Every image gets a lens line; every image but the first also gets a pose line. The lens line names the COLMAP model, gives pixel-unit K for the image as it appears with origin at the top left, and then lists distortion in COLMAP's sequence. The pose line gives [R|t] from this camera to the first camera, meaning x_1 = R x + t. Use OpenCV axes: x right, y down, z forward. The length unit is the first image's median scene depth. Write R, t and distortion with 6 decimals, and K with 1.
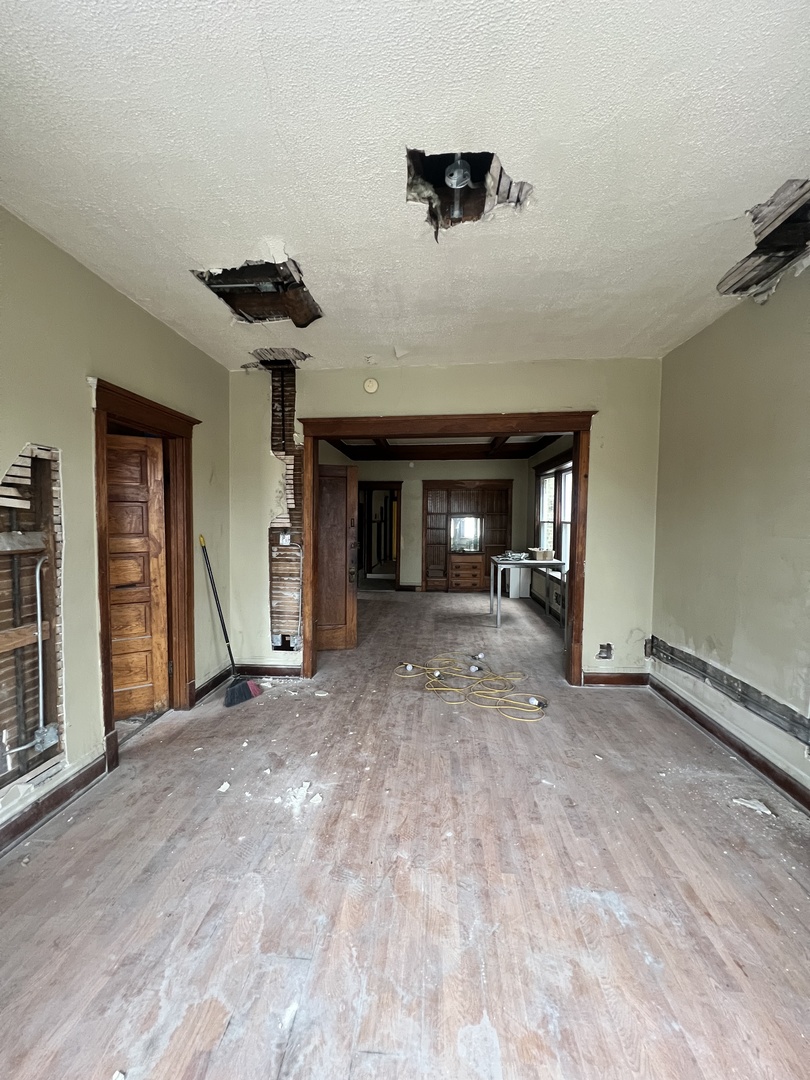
lens RADIAL K [[430.0, 0, 405.5], [0, 430.0, 538.7], [0, 0, 1]] dist [0.008114, -0.000056]
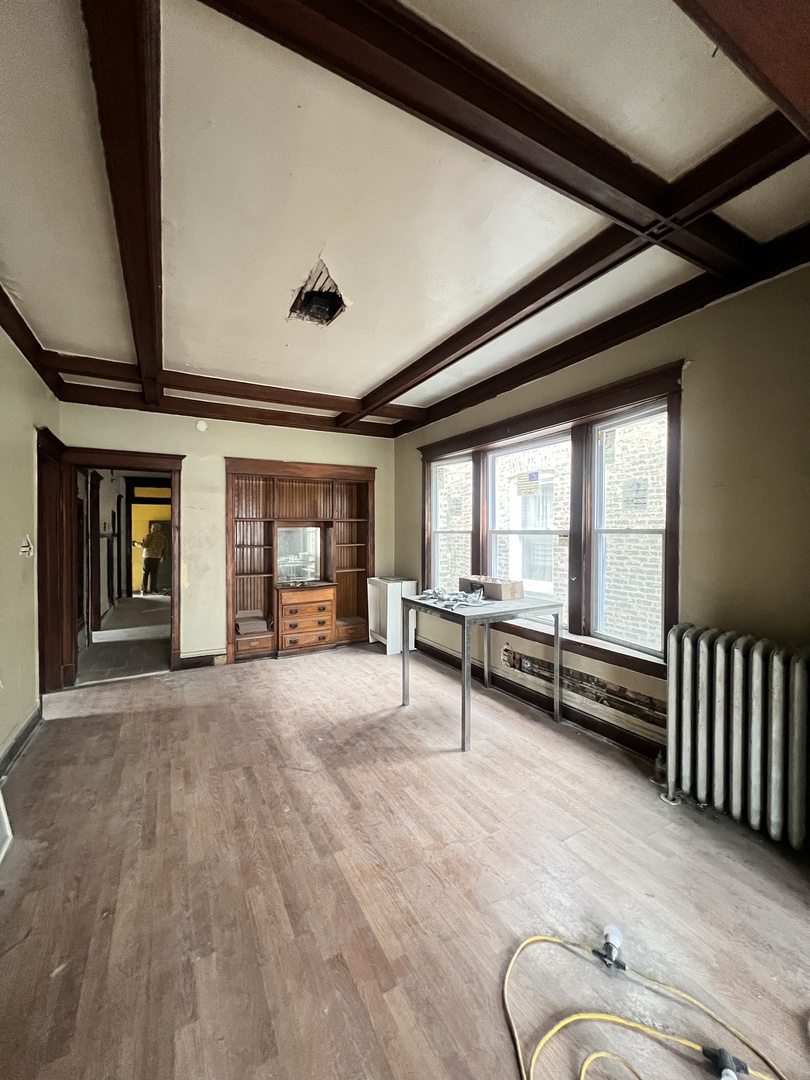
lens RADIAL K [[433.1, 0, 402.6], [0, 433.1, 540.5], [0, 0, 1]] dist [0.001908, 0.000914]
pose [[0.840900, -0.011054, 0.541077, -0.068573], [0.028466, 0.999311, -0.023825, -0.011167], [-0.540441, 0.035437, 0.840635, 0.423259]]
